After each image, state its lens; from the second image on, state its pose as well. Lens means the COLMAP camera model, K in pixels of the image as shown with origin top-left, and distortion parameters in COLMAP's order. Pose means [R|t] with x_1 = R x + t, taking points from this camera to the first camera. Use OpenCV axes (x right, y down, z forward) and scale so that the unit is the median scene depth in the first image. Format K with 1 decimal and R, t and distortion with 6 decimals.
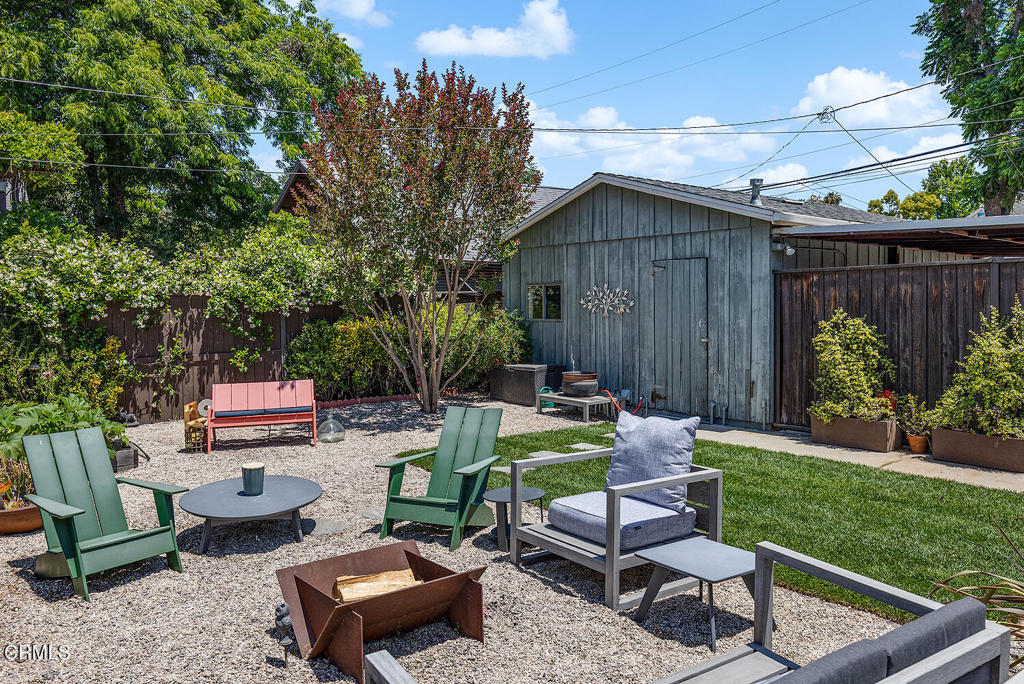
lens RADIAL K [[723.2, 0, 514.2], [0, 723.2, 321.2], [0, 0, 1]] dist [0.001590, 0.001850]
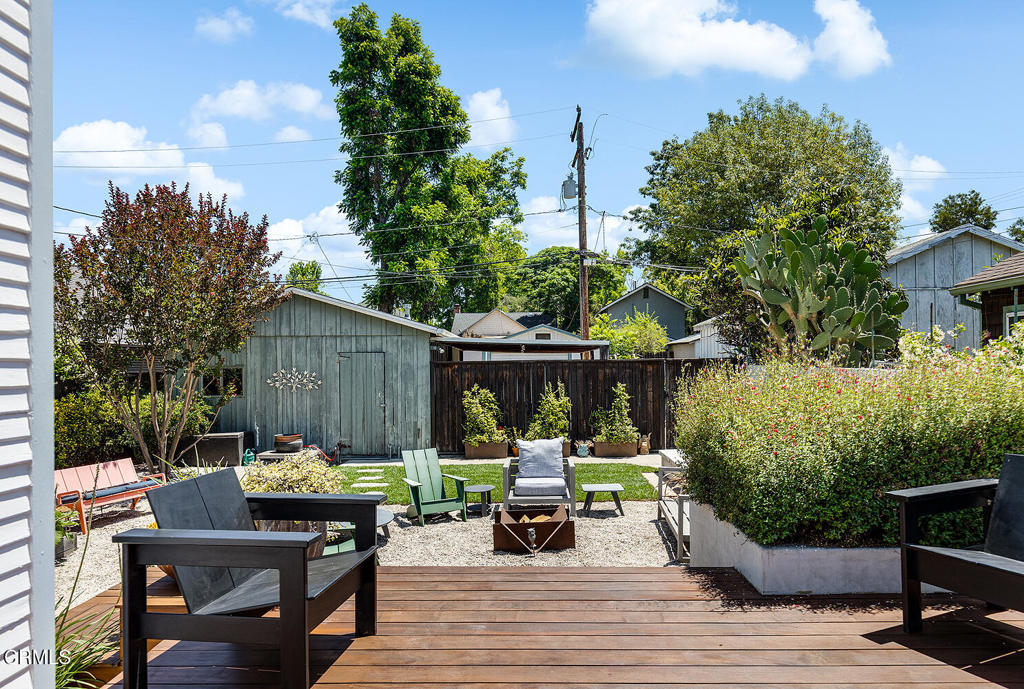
lens RADIAL K [[639.3, 0, 508.3], [0, 639.3, 355.4], [0, 0, 1]] dist [0.004658, -0.000862]
pose [[0.624984, 0.011461, 0.780554, -0.603163], [0.025759, 0.999045, -0.035295, -0.024167], [-0.780213, 0.042165, 0.624092, -0.063537]]
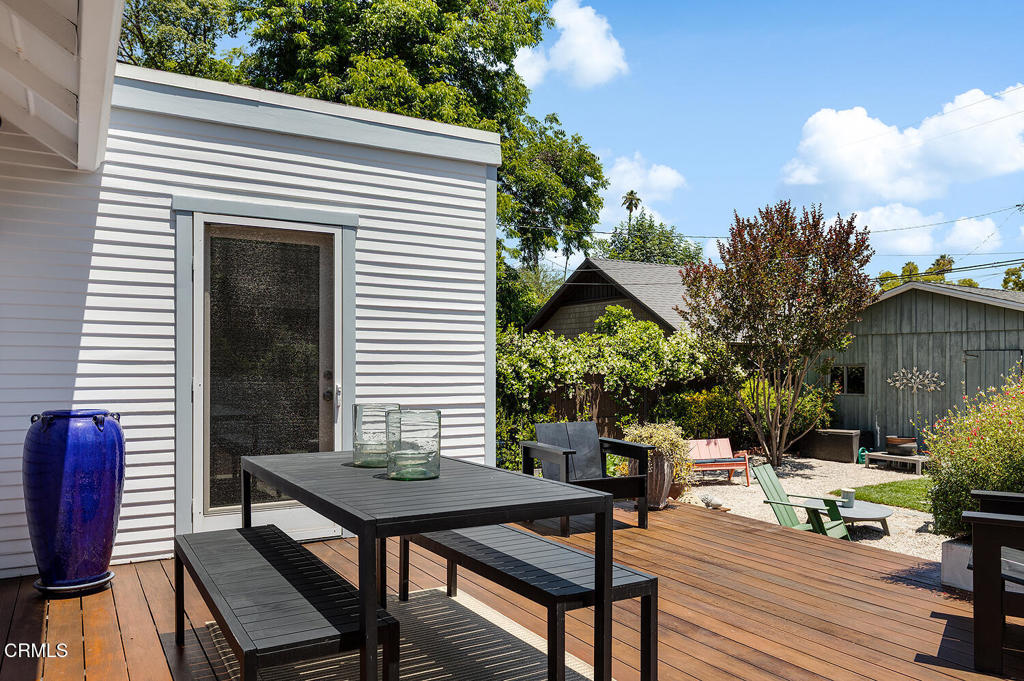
lens RADIAL K [[730.1, 0, 525.8], [0, 730.1, 360.4], [0, 0, 1]] dist [-0.000293, 0.000535]
pose [[0.994526, 0.006572, -0.104287, -0.454149], [-0.009907, 0.999455, -0.031492, -0.017970], [0.104023, 0.032353, 0.994049, -0.372947]]
